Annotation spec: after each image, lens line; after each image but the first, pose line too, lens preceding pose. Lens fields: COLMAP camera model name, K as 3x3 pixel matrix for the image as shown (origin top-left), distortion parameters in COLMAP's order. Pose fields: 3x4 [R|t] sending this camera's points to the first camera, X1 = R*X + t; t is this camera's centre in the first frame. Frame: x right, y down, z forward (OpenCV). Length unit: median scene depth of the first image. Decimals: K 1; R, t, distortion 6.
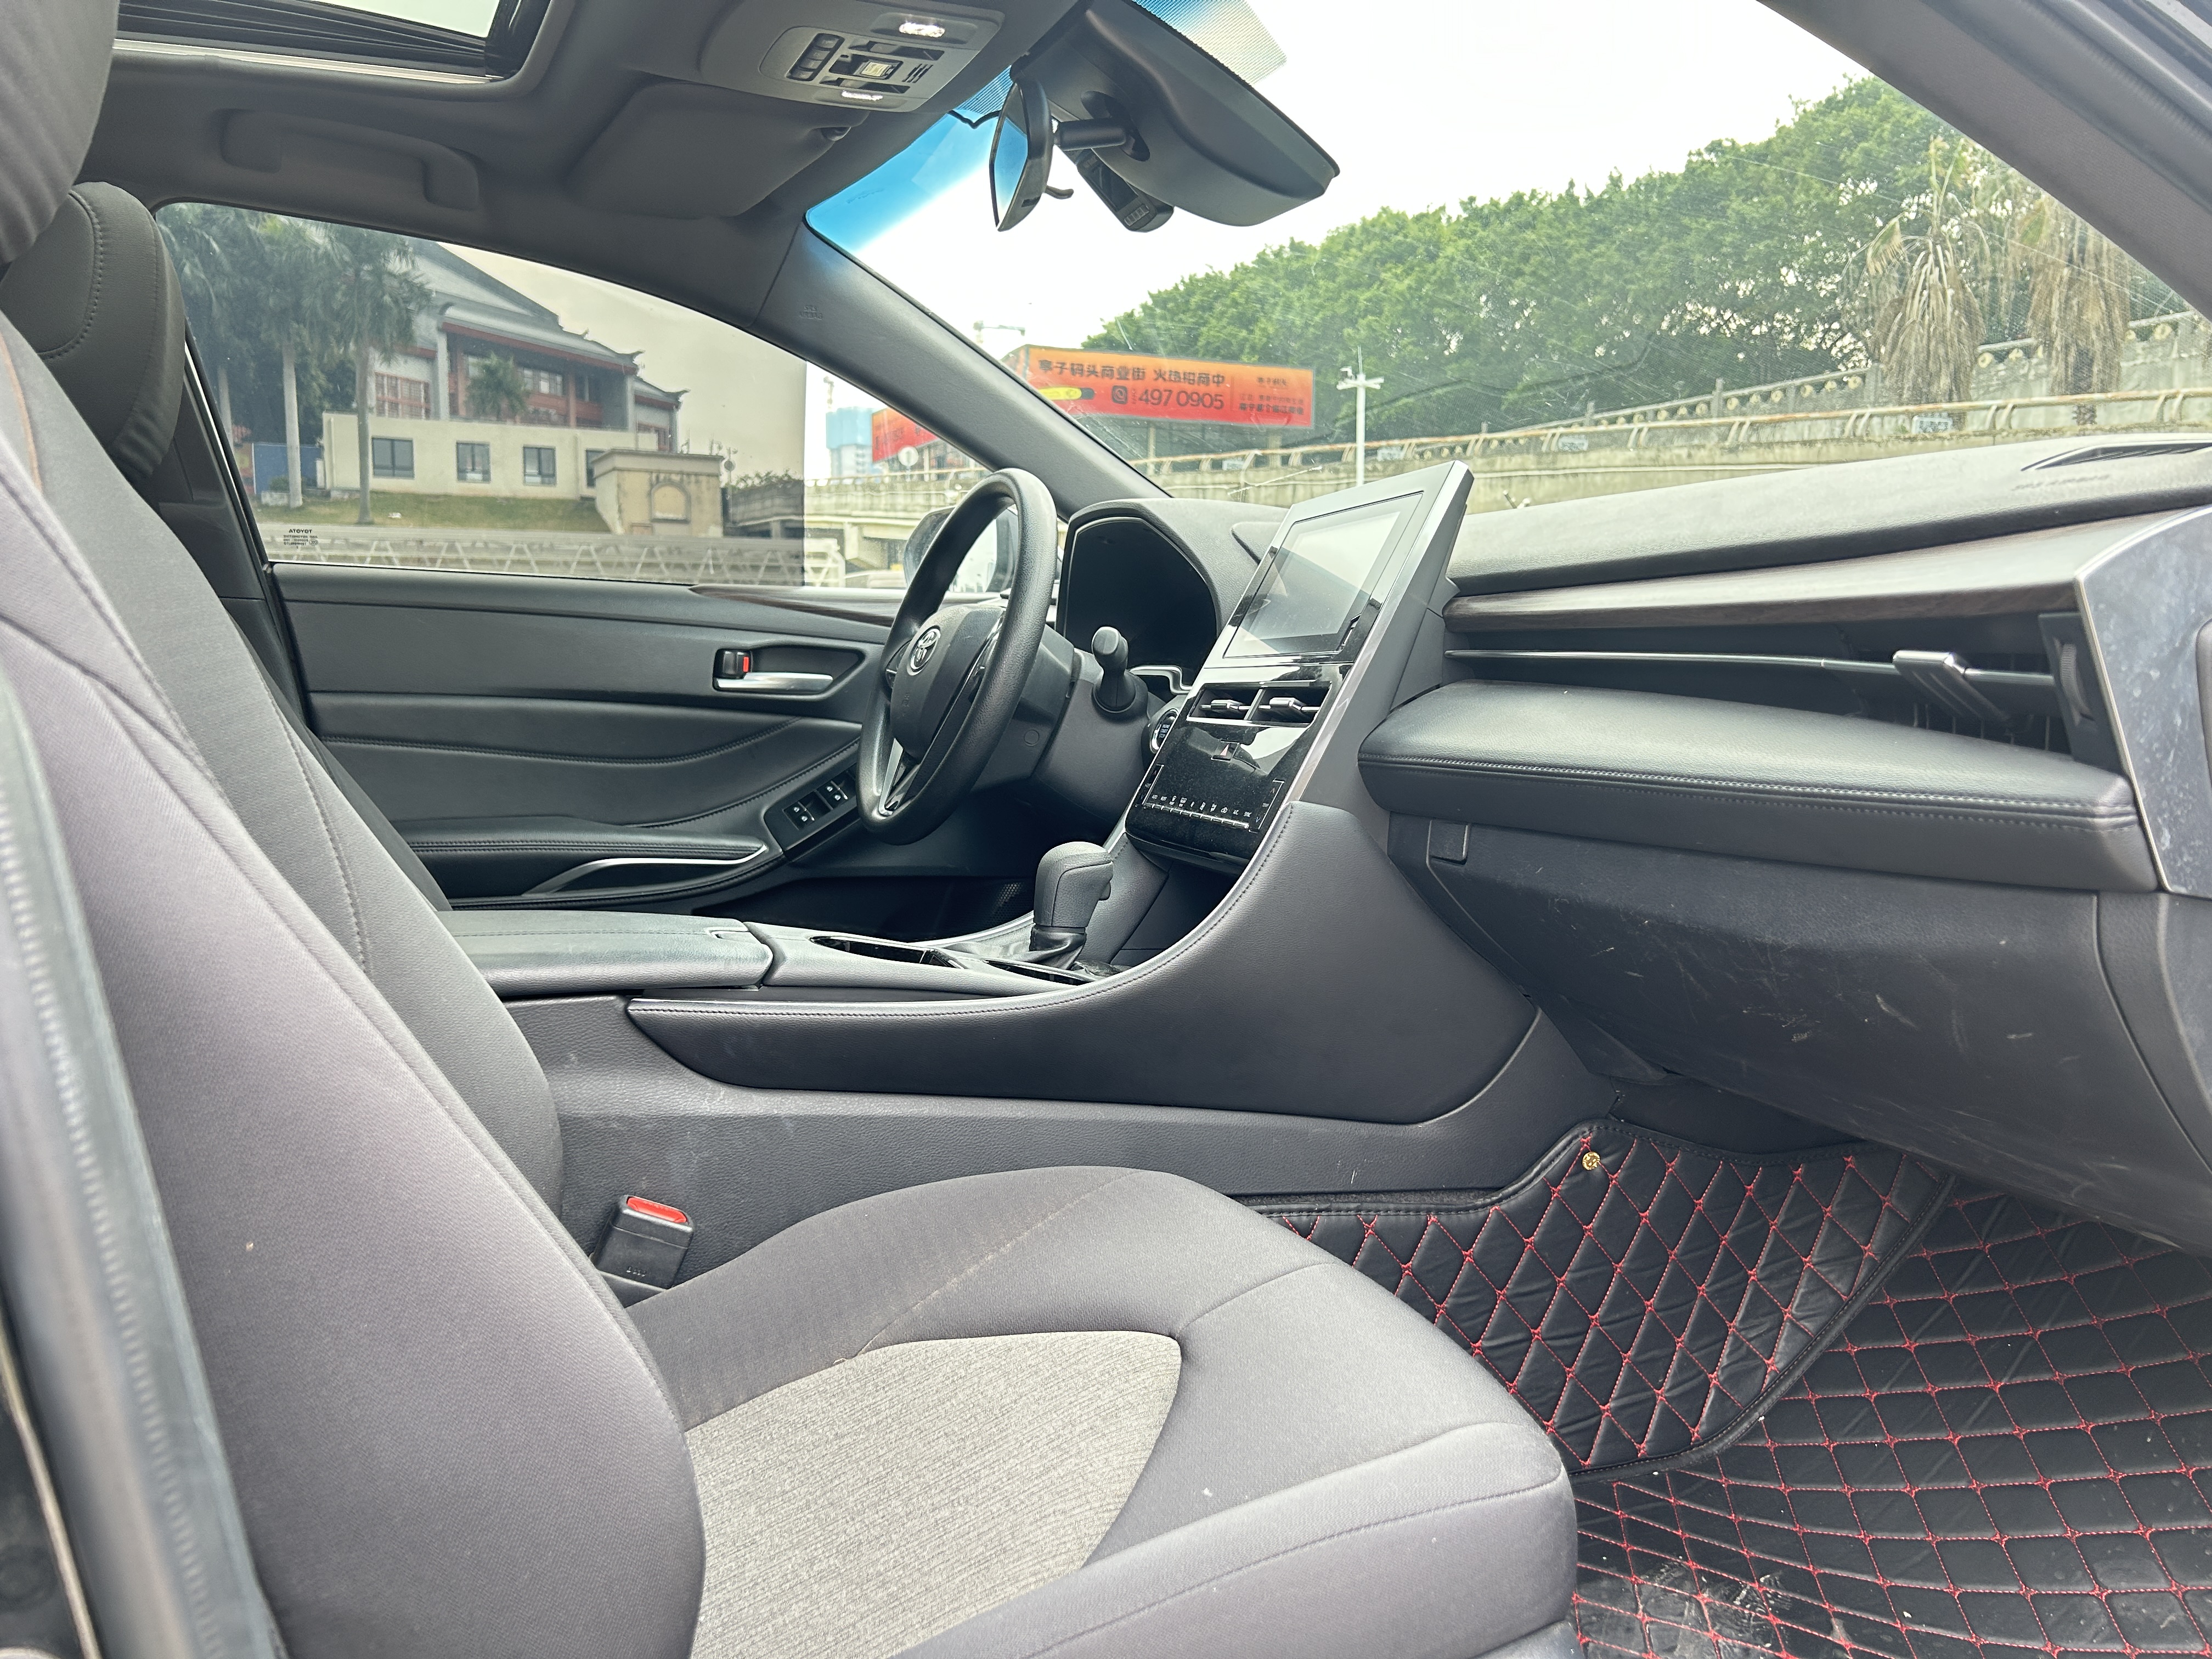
lens RADIAL K [[1621.6, 0, 1053.9], [0, 1621.6, 840.9], [0, 0, 1]] dist [0.059677, -0.075716]
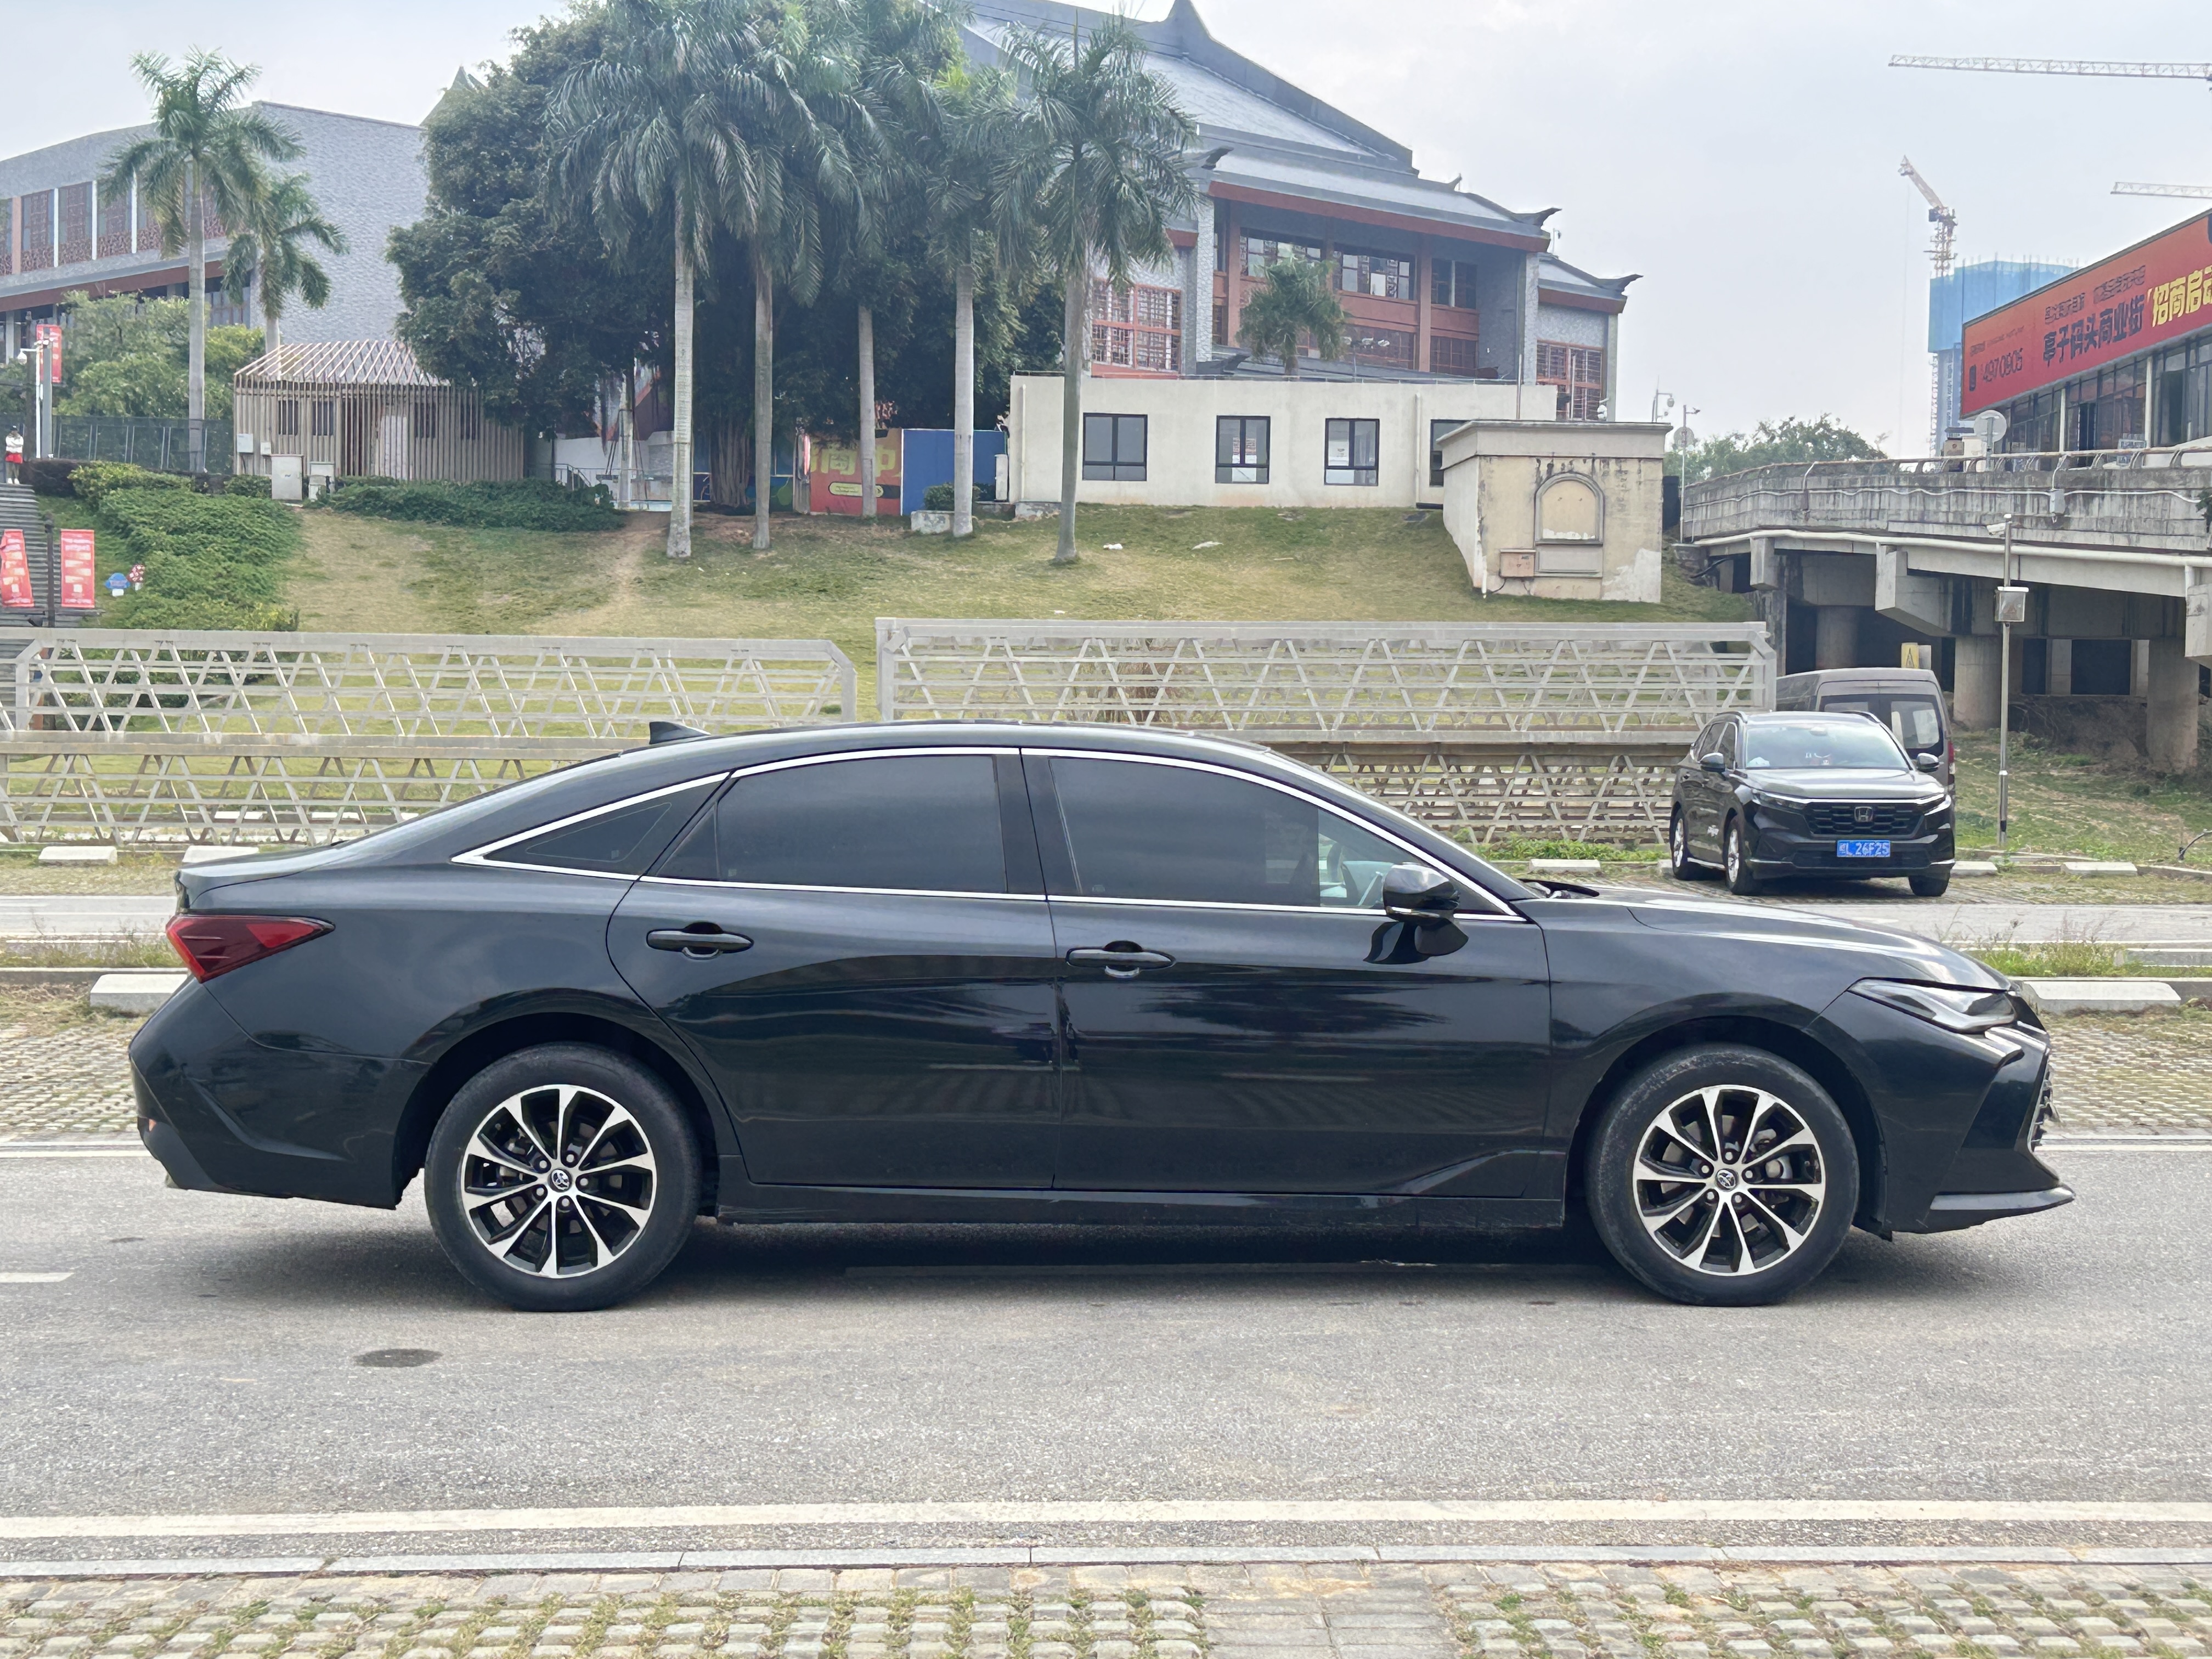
lens RADIAL K [[3489.8, 0, 1106.0], [0, 3489.8, 829.5], [0, 0, 1]] dist [-0.003068, -0.034171]
pose [[0.928996, 0.013122, -0.369857, 0.058464], [-0.047590, 0.995310, -0.084225, 0.008379], [0.367017, 0.095846, 0.925263, -0.148275]]
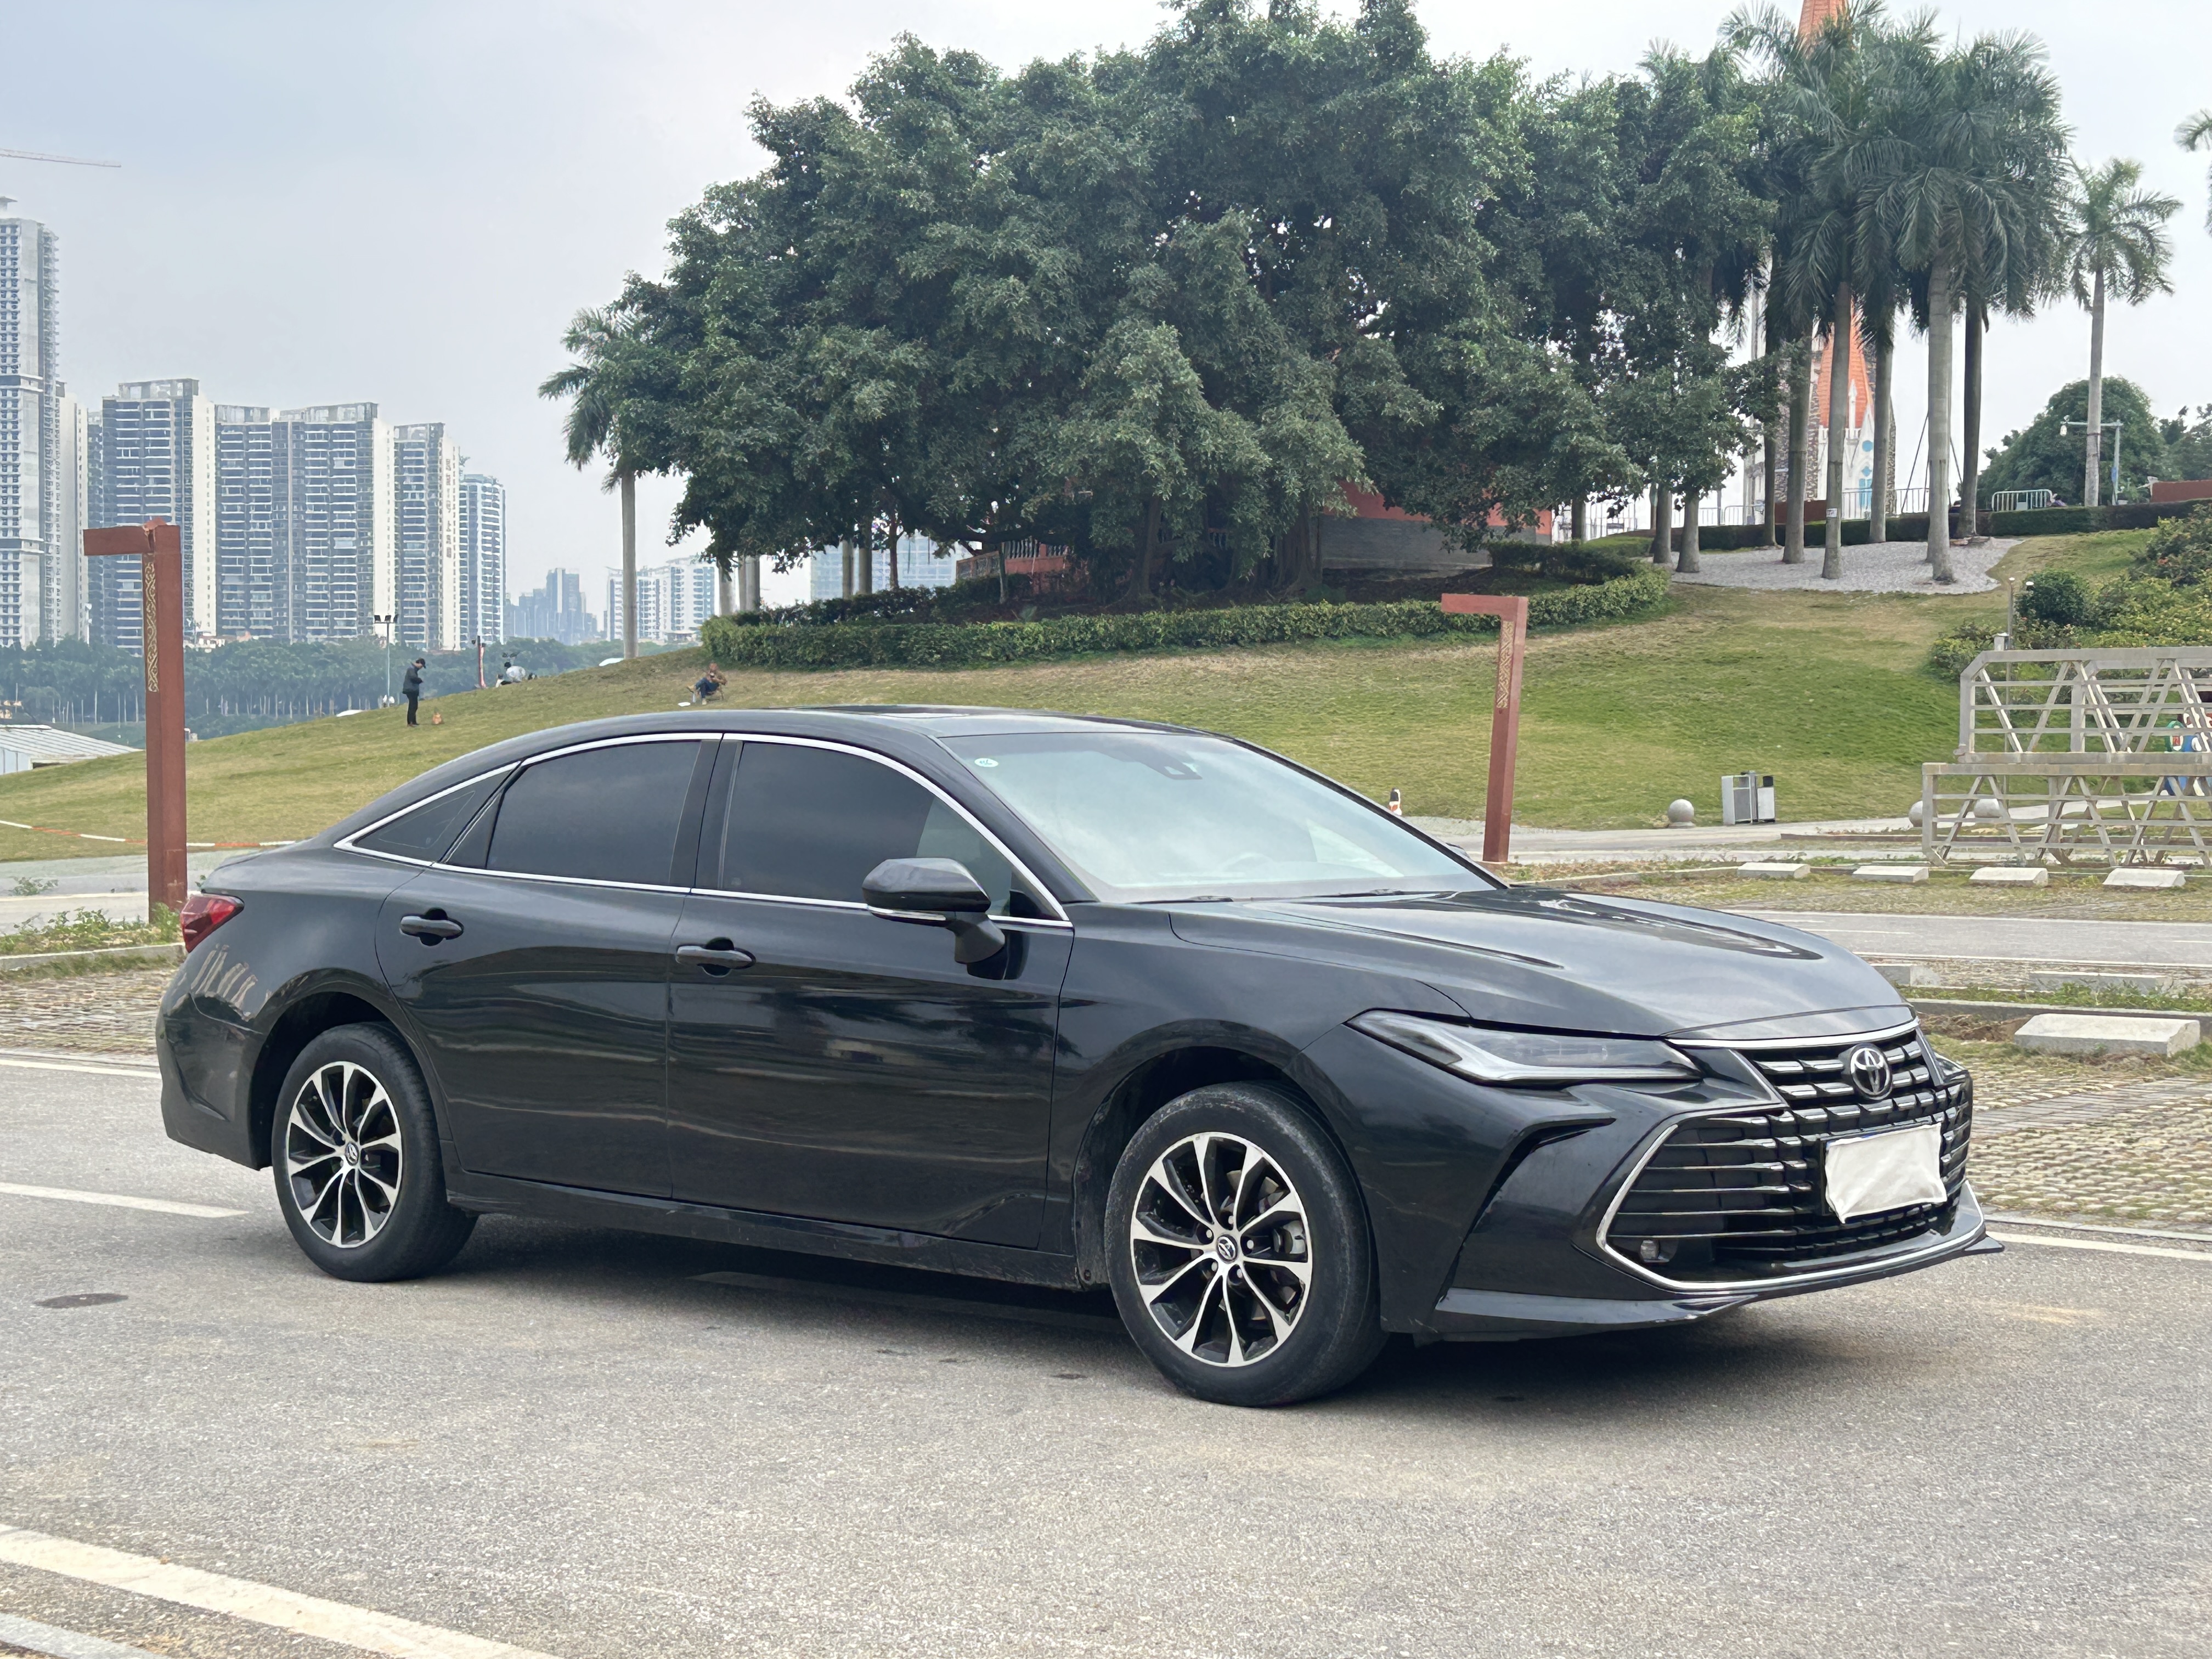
lens RADIAL K [[3489.8, 0, 1106.0], [0, 3489.8, 829.5], [0, 0, 1]] dist [-0.003068, -0.034171]
pose [[0.459922, 0.014461, -0.887841, 0.142861], [-0.102477, 0.994051, -0.036894, -0.001114], [0.882026, 0.107951, 0.458668, -0.050974]]
